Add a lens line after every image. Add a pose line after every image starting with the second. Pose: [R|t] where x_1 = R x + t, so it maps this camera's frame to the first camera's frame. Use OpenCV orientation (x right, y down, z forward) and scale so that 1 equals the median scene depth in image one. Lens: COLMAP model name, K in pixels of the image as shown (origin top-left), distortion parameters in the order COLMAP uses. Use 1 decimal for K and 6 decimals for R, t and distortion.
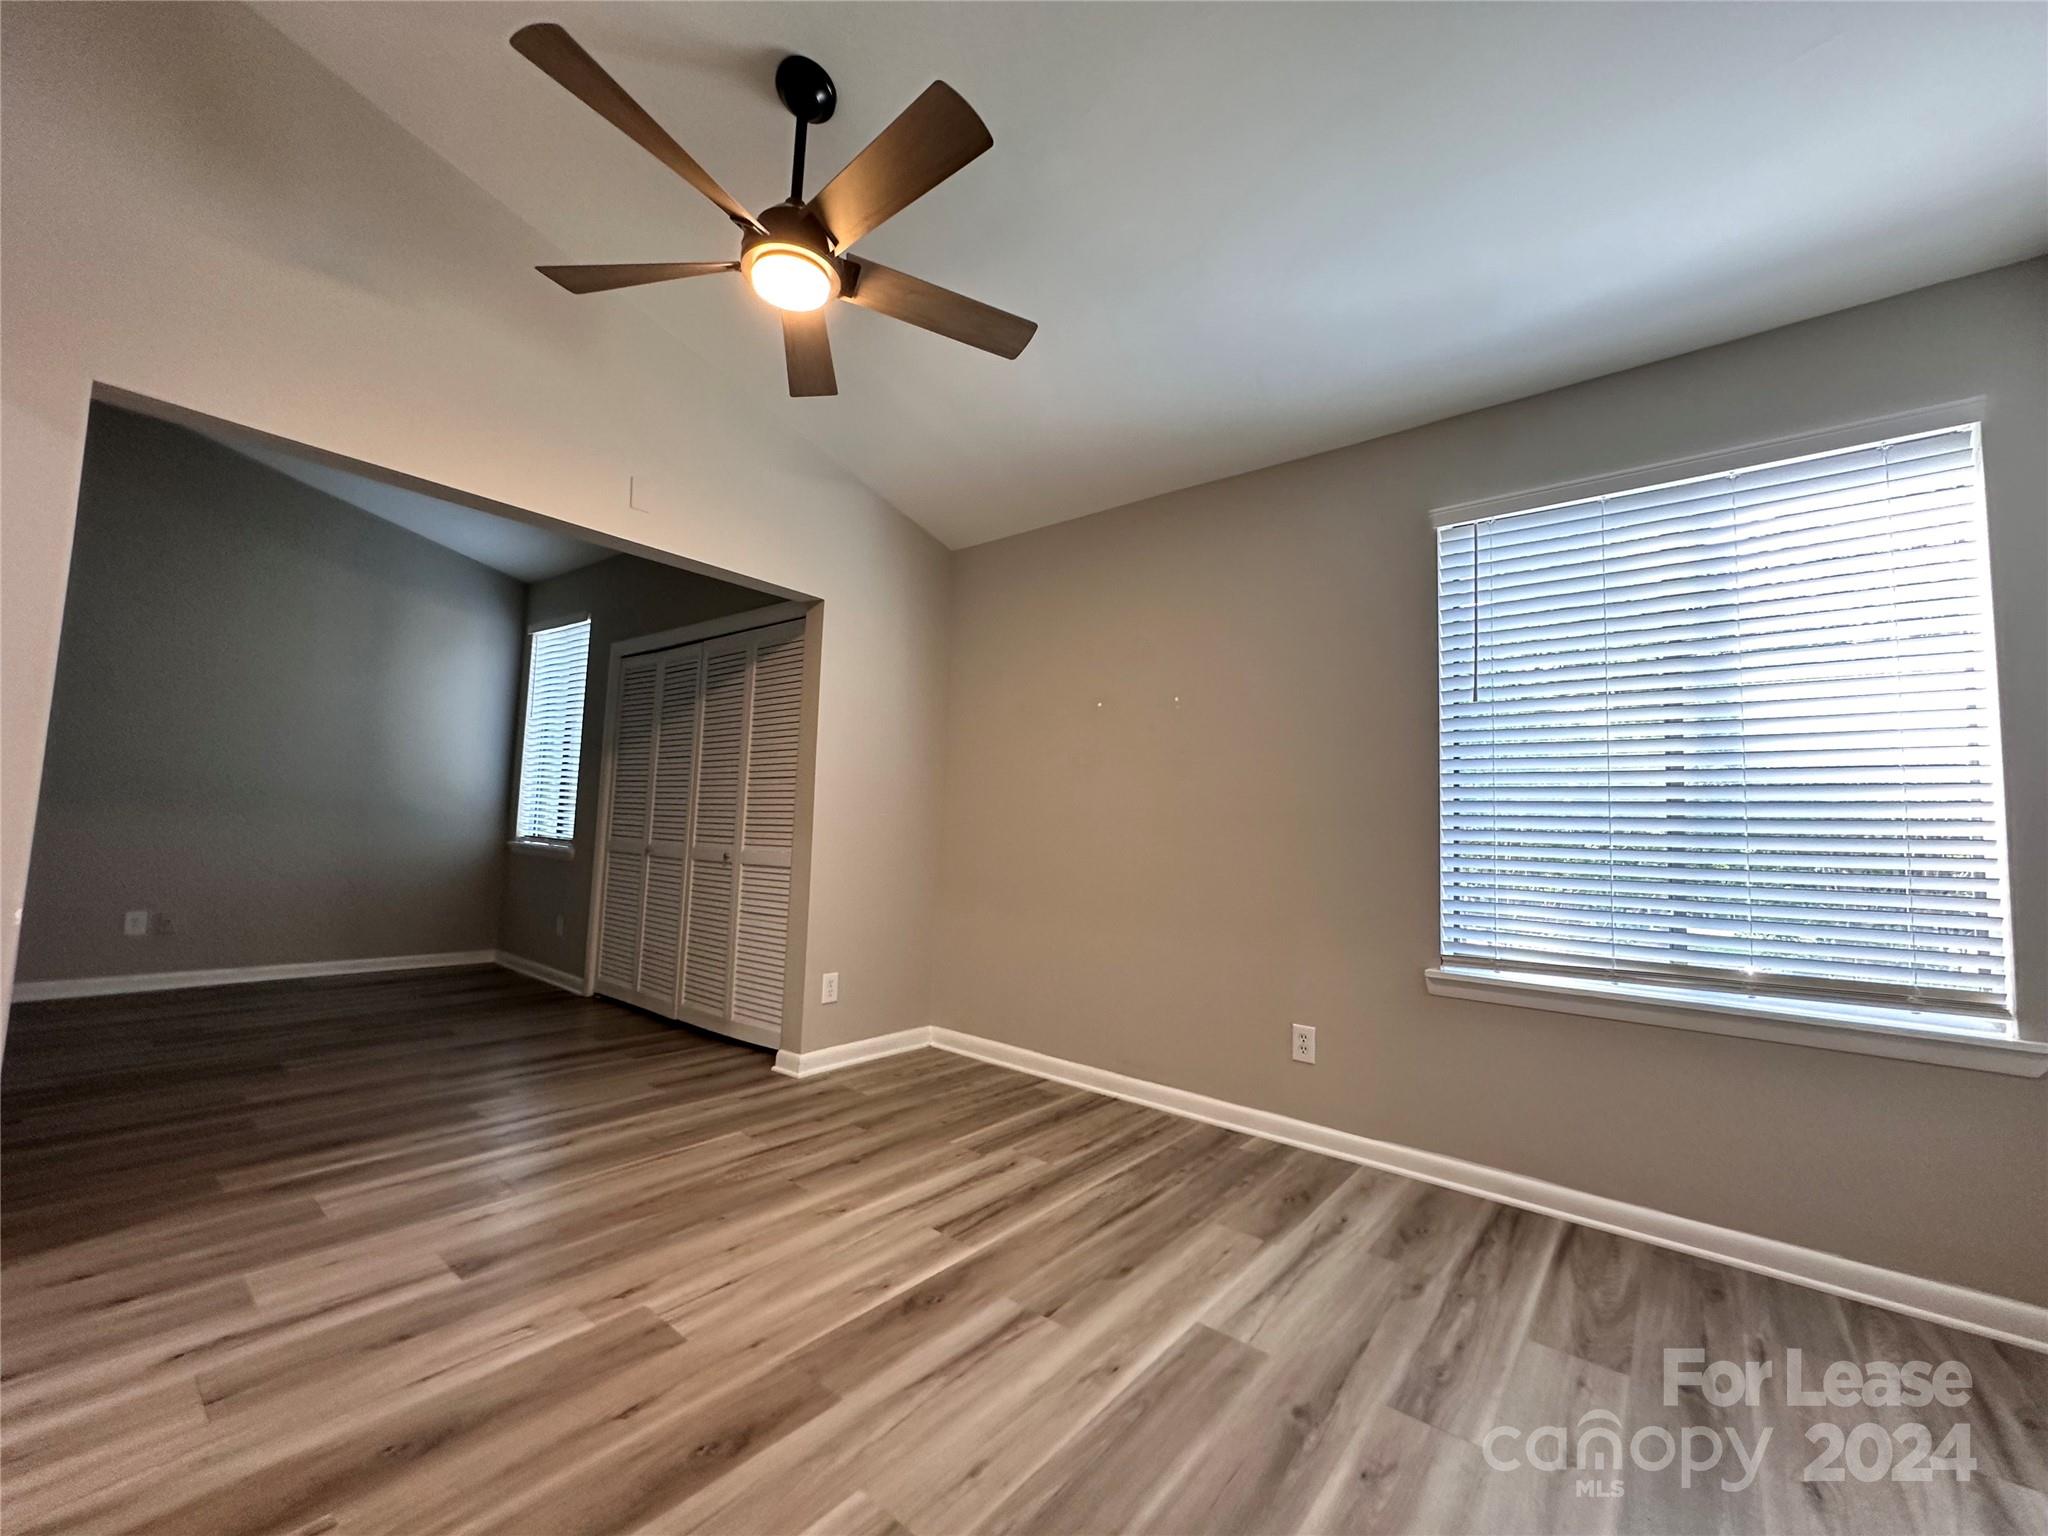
lens RADIAL K [[816.1, 0, 1024.0], [0, 816.1, 768.0], [0, 0, 1]] dist [-0.007177, 0.002748]
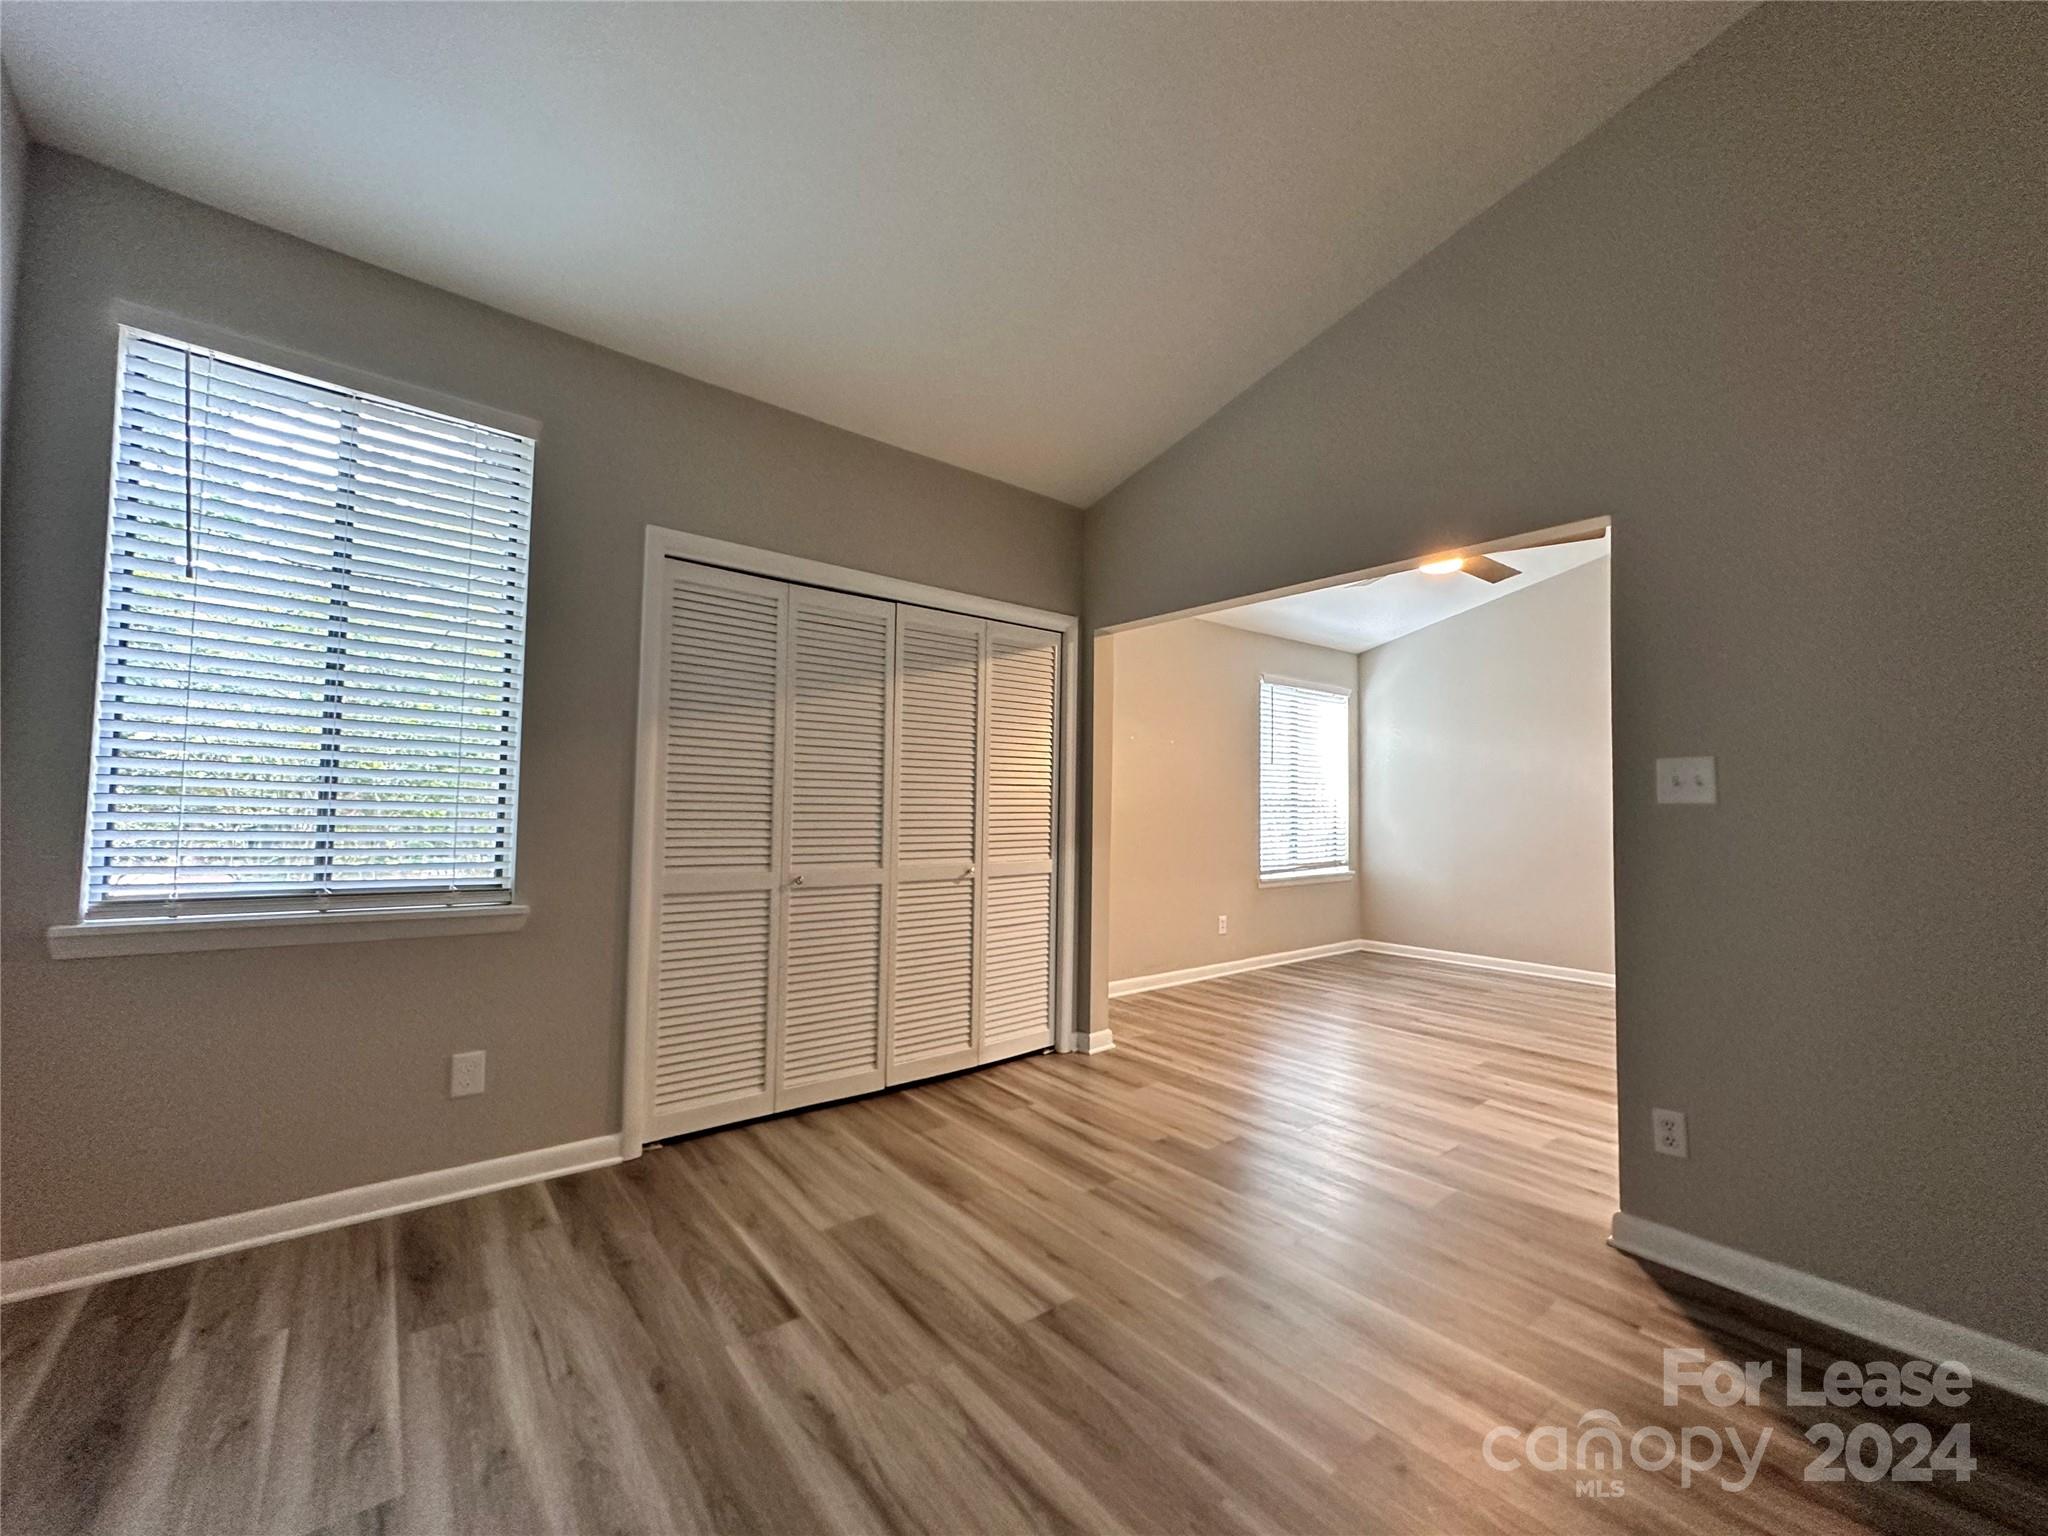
lens RADIAL K [[812.3, 0, 1024.0], [0, 812.3, 768.0], [0, 0, 1]] dist [-0.003507, -0.000030]
pose [[0.201375, 0.009425, 0.979469, -2.177527], [-0.092158, 0.995700, 0.009366, -0.034033], [-0.975169, -0.092152, 0.201378, 1.381043]]
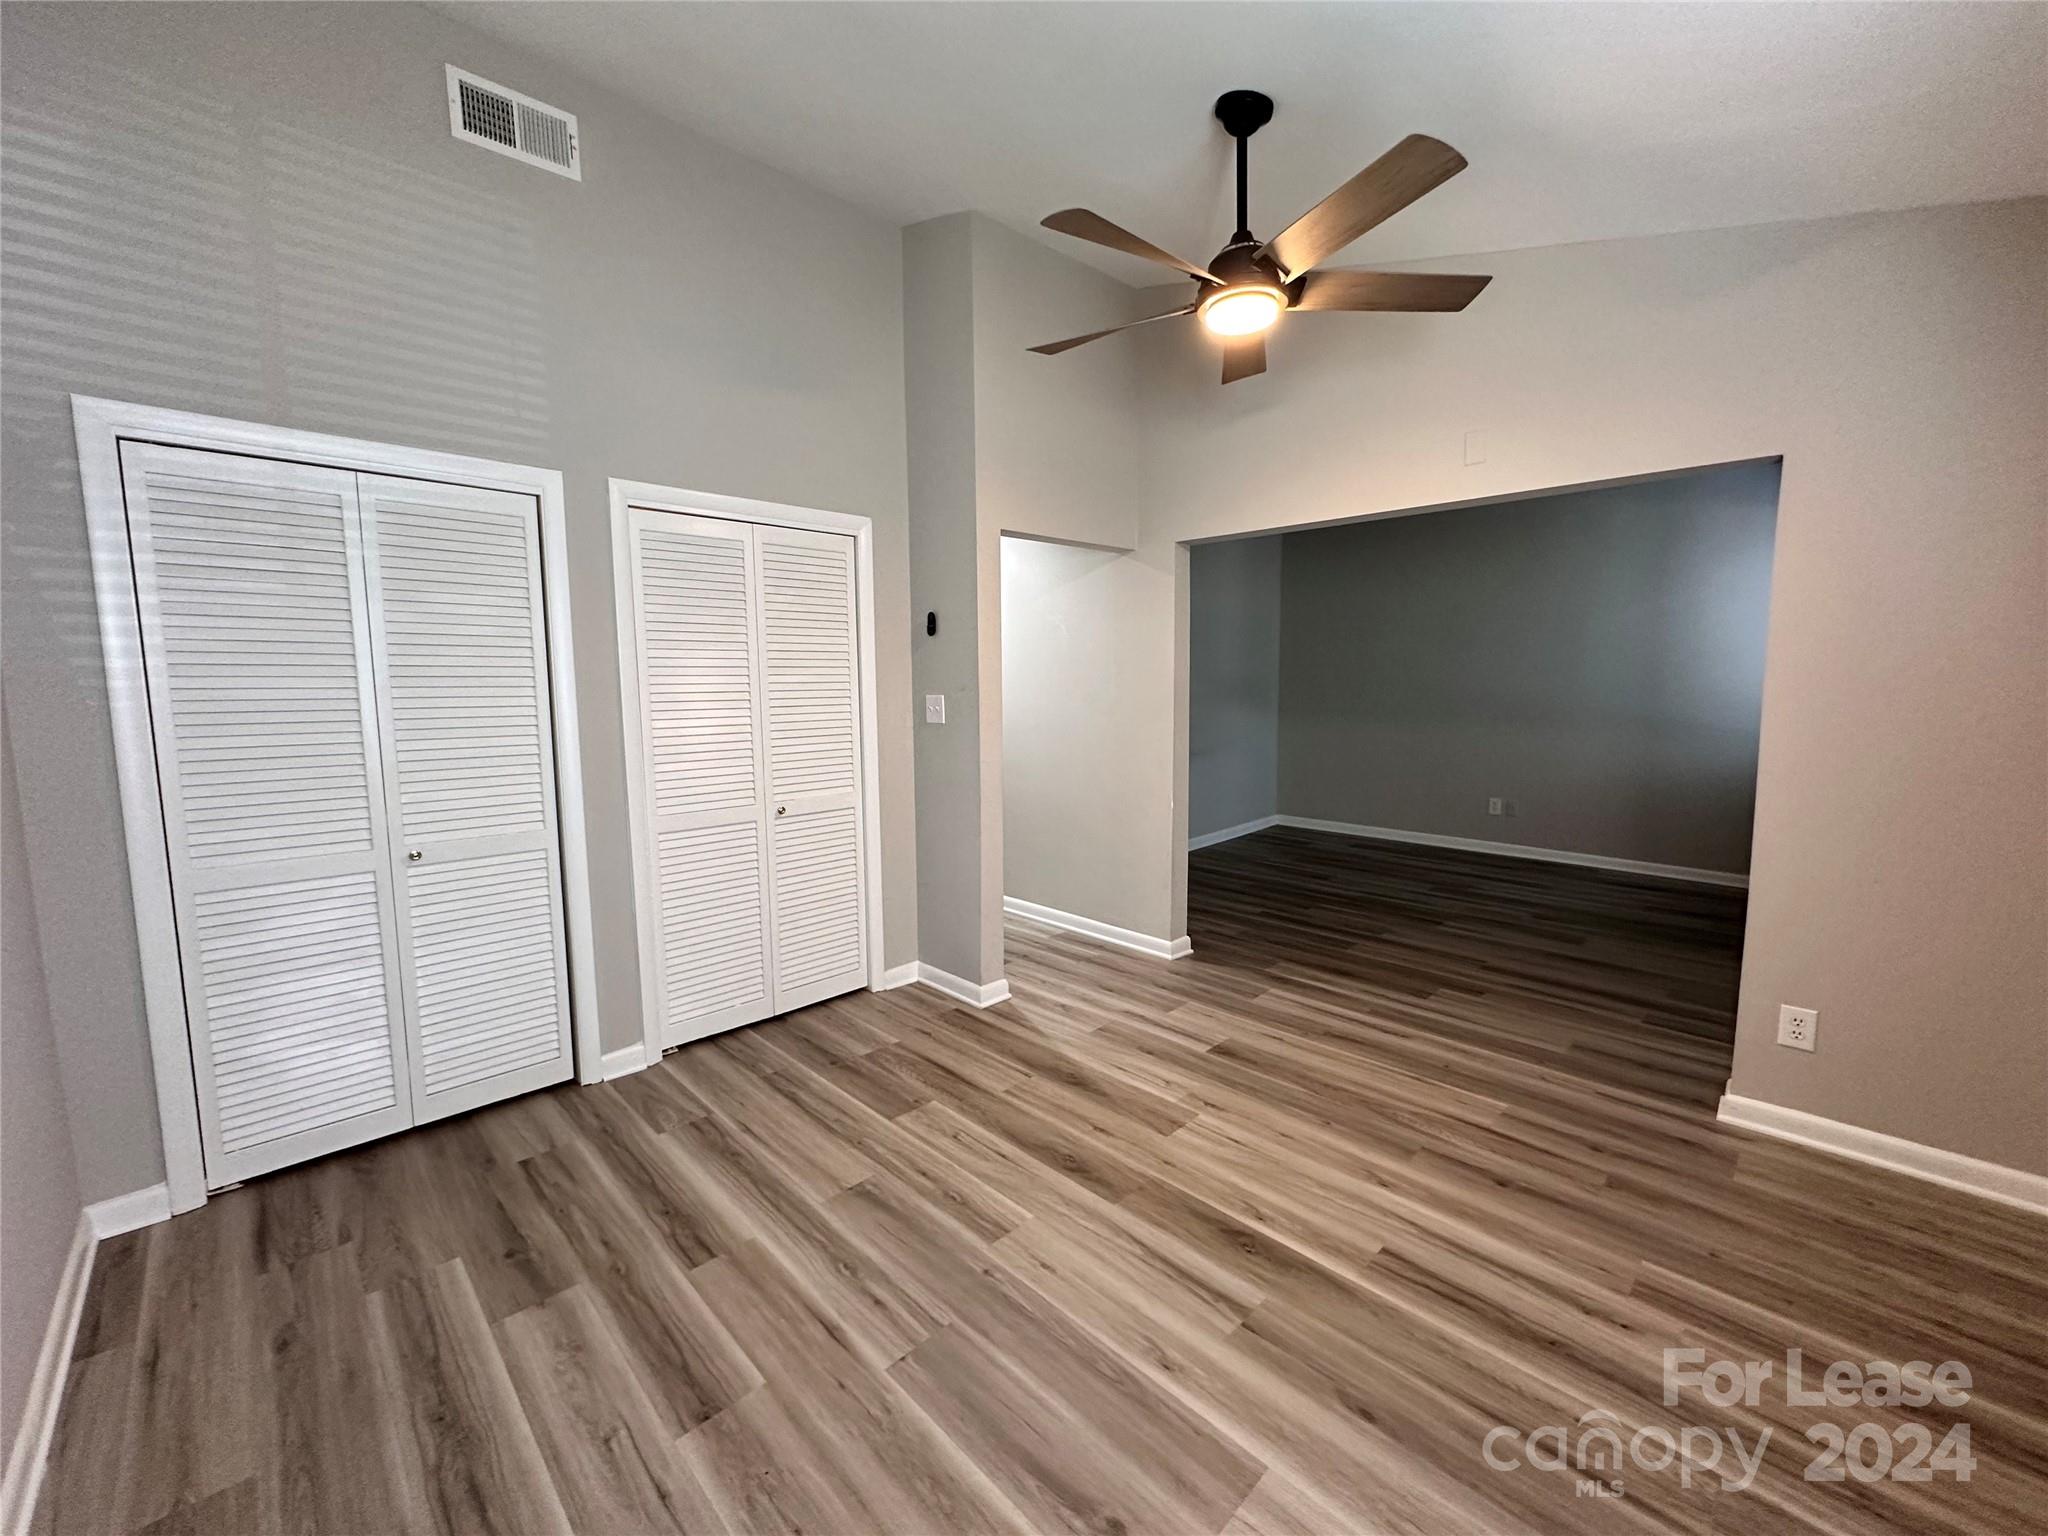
lens RADIAL K [[816.1, 0, 1024.0], [0, 816.1, 768.0], [0, 0, 1]] dist [-0.007177, 0.002748]
pose [[-0.117220, 0.077228, -0.990099, 0.780493], [0.084956, 0.994097, 0.067482, -0.077693], [0.989465, -0.076205, -0.123089, 0.709598]]
